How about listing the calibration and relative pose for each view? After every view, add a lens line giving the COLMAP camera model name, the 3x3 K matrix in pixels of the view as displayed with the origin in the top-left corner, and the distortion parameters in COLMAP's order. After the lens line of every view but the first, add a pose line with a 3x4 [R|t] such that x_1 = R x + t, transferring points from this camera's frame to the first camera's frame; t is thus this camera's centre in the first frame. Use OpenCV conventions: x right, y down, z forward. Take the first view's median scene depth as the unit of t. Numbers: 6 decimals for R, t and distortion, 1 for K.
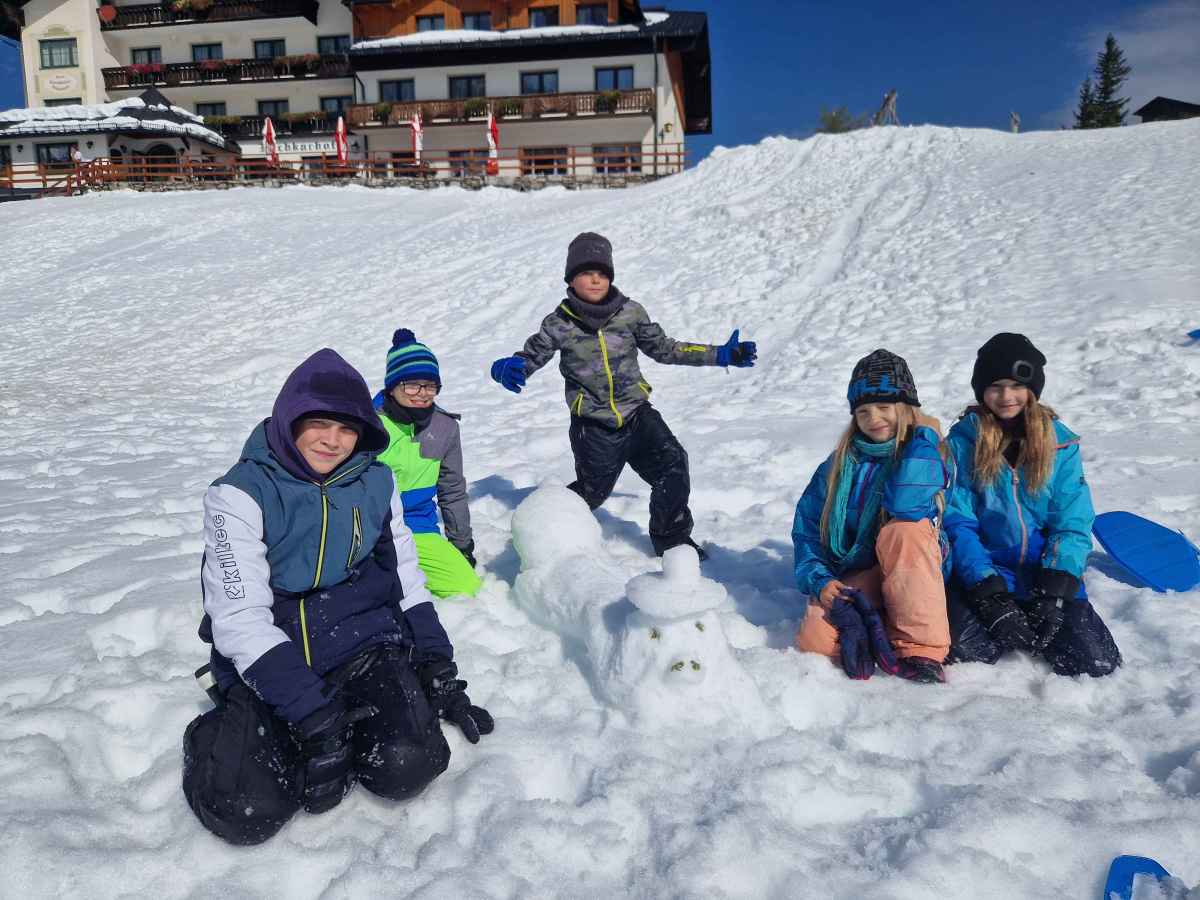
lens RADIAL K [[803.5, 0, 599.5], [0, 803.5, 430.2], [0, 0, 1]] dist [0.072636, -0.059474]
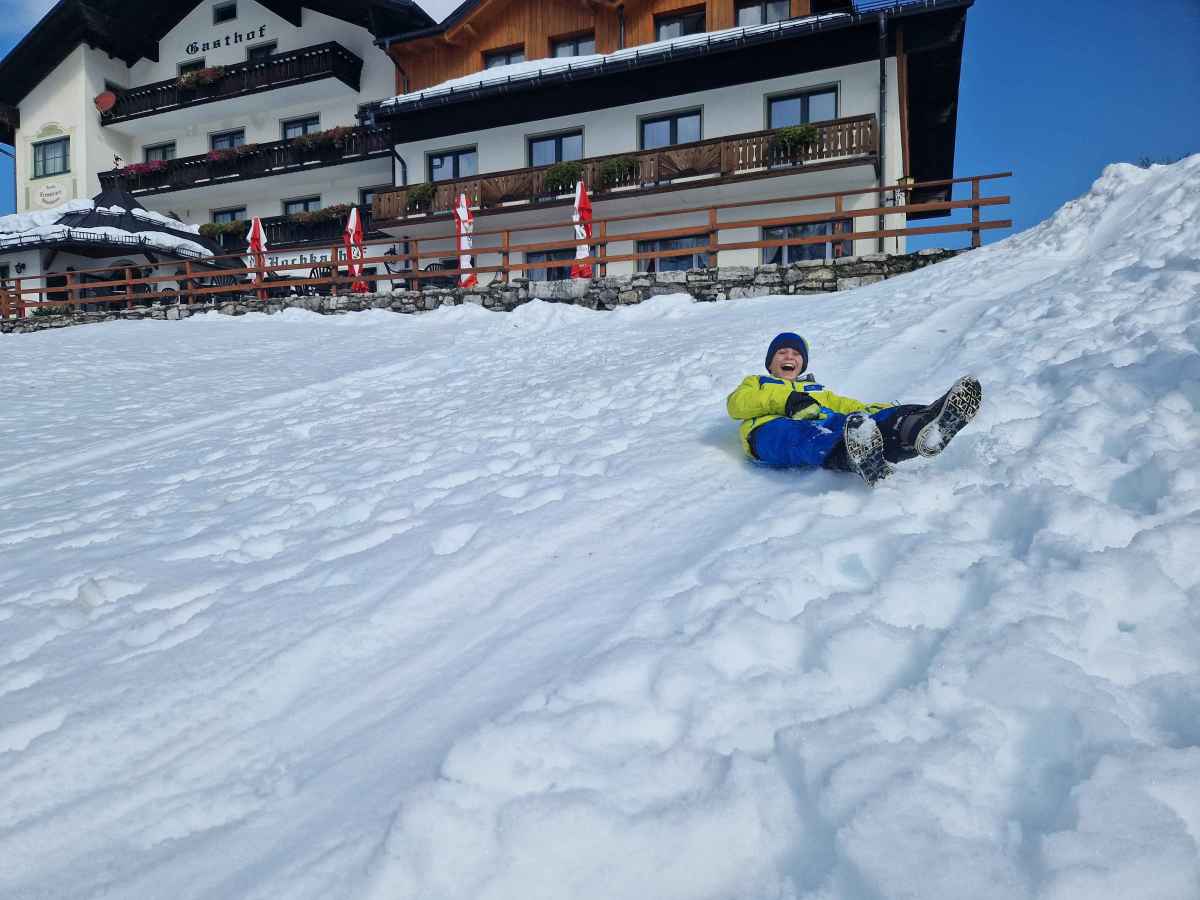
lens RADIAL K [[803.5, 0, 588.2], [0, 803.5, 457.8], [0, 0, 1]] dist [0.072636, -0.059474]
pose [[0.975178, 0.006897, -0.221314, 0.000566], [-0.031236, 0.993805, -0.106663, -0.127813], [0.219207, 0.110928, 0.969352, 0.444895]]
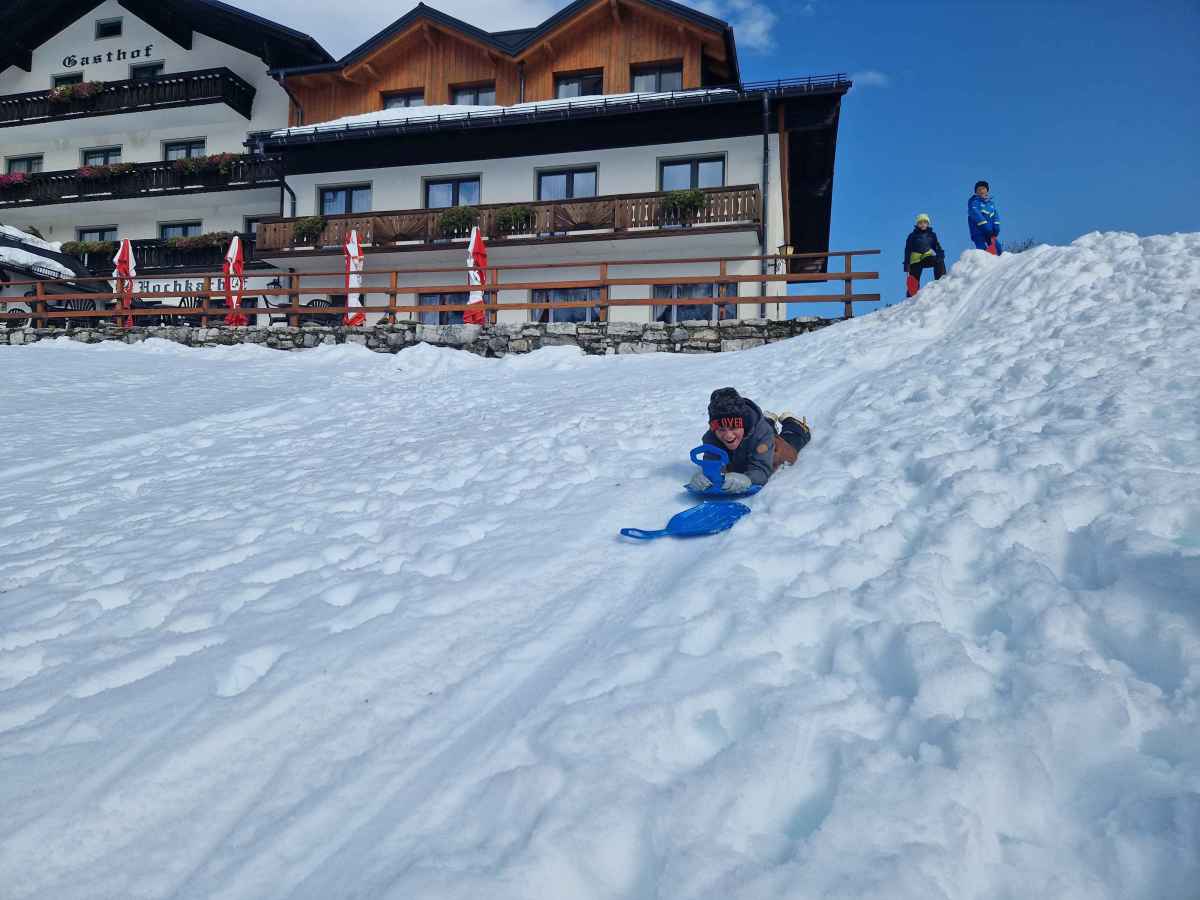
lens RADIAL K [[803.5, 0, 589.3], [0, 803.5, 438.6], [0, 0, 1]] dist [0.072636, -0.059474]
pose [[0.995485, 0.024242, -0.091773, 0.002891], [-0.040810, 0.982224, -0.183221, -0.134168], [0.085700, 0.186139, 0.978779, 0.452615]]
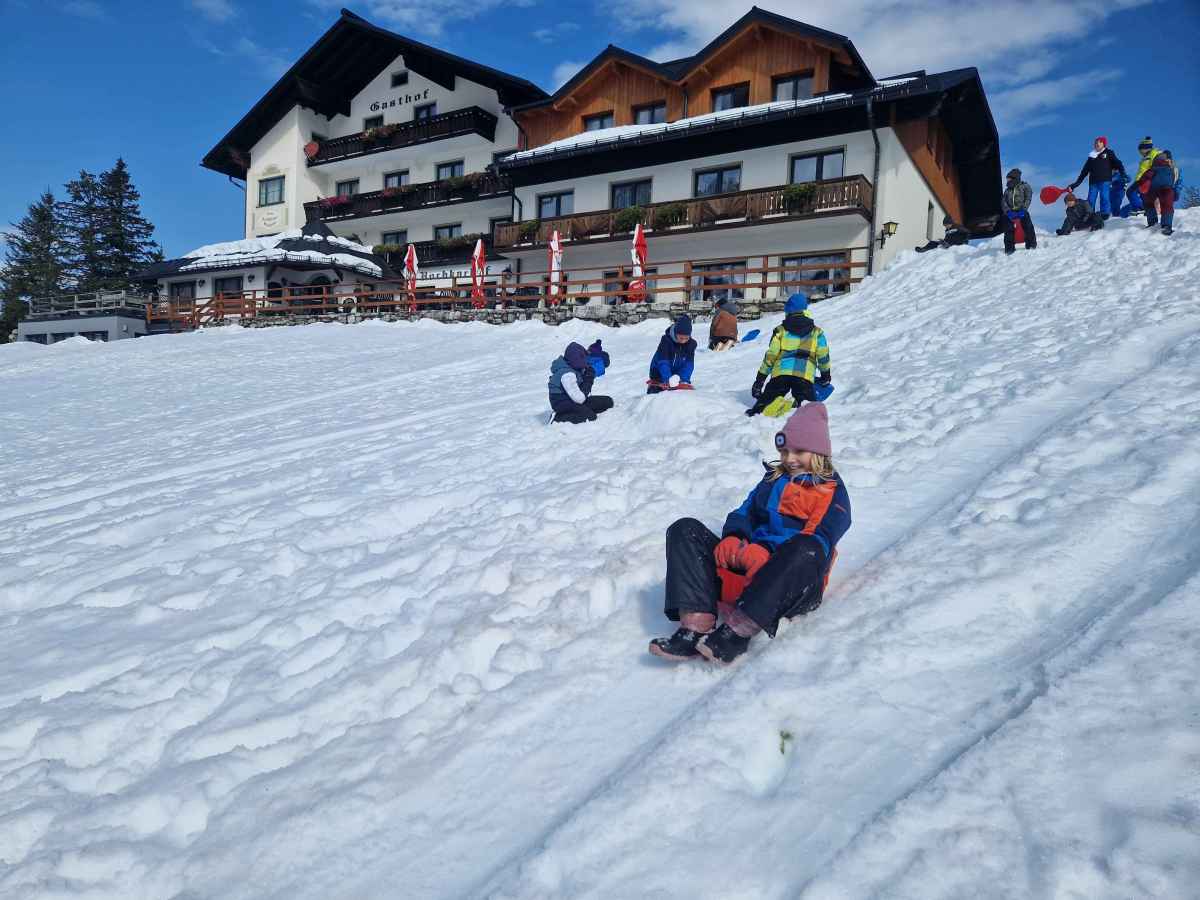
lens RADIAL K [[803.5, 0, 589.4], [0, 803.5, 459.4], [0, 0, 1]] dist [0.072636, -0.059474]
pose [[0.919289, 0.061836, -0.388695, 0.128946], [-0.101084, 0.991548, -0.081329, -0.097422], [0.380380, 0.114056, 0.917770, 0.291483]]
